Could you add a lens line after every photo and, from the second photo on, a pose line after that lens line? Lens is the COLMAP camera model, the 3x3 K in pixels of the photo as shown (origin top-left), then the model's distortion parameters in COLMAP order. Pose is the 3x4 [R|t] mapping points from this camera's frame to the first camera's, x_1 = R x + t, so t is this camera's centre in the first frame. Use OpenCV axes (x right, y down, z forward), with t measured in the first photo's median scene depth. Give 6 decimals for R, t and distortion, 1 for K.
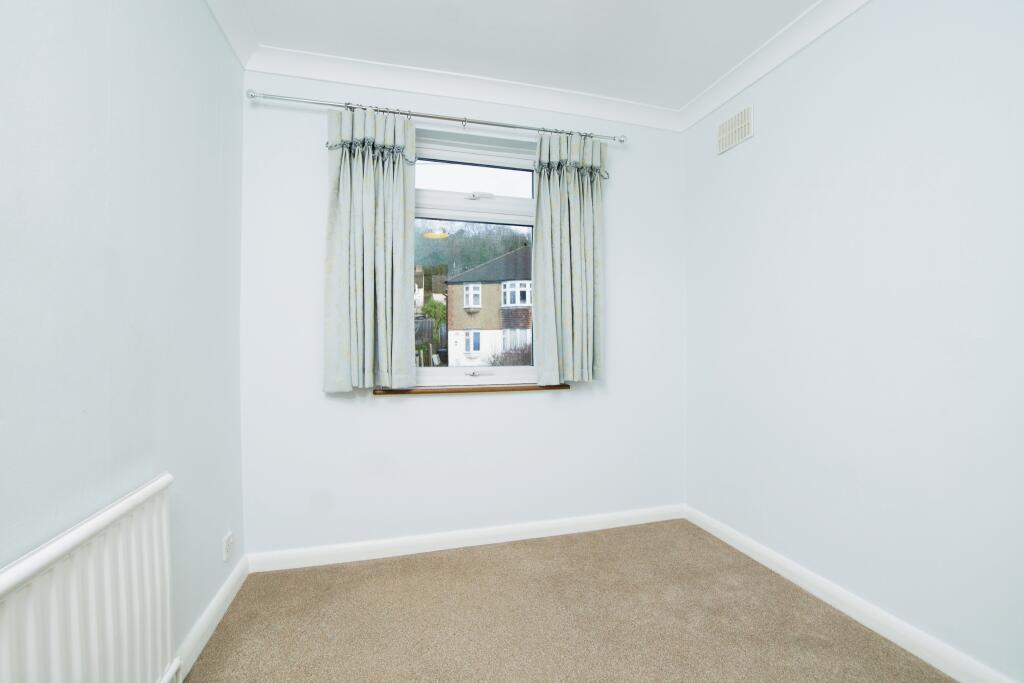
lens RADIAL K [[463.3, 0, 515.6], [0, 463.3, 340.2], [0, 0, 1]] dist [0.001898, 0.000817]
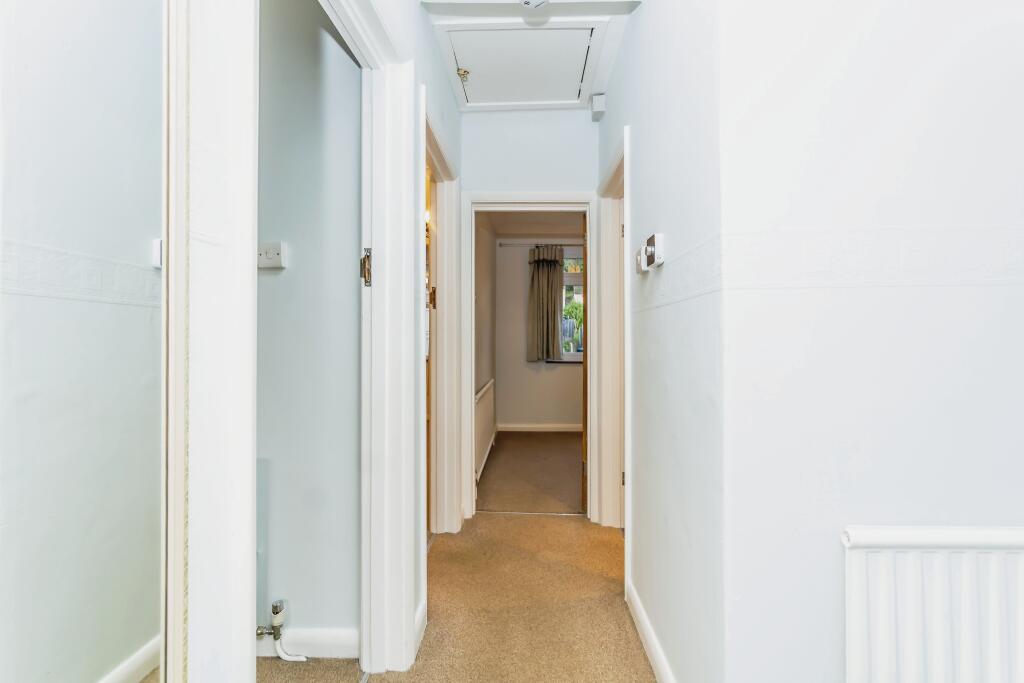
lens RADIAL K [[463.3, 0, 515.6], [0, 463.3, 340.2], [0, 0, 1]] dist [0.001898, 0.000817]
pose [[0.954605, 0.003032, -0.297859, 0.272071], [-0.002763, 0.999995, 0.001323, 0.003300], [0.297861, -0.000440, 0.954609, -1.408318]]
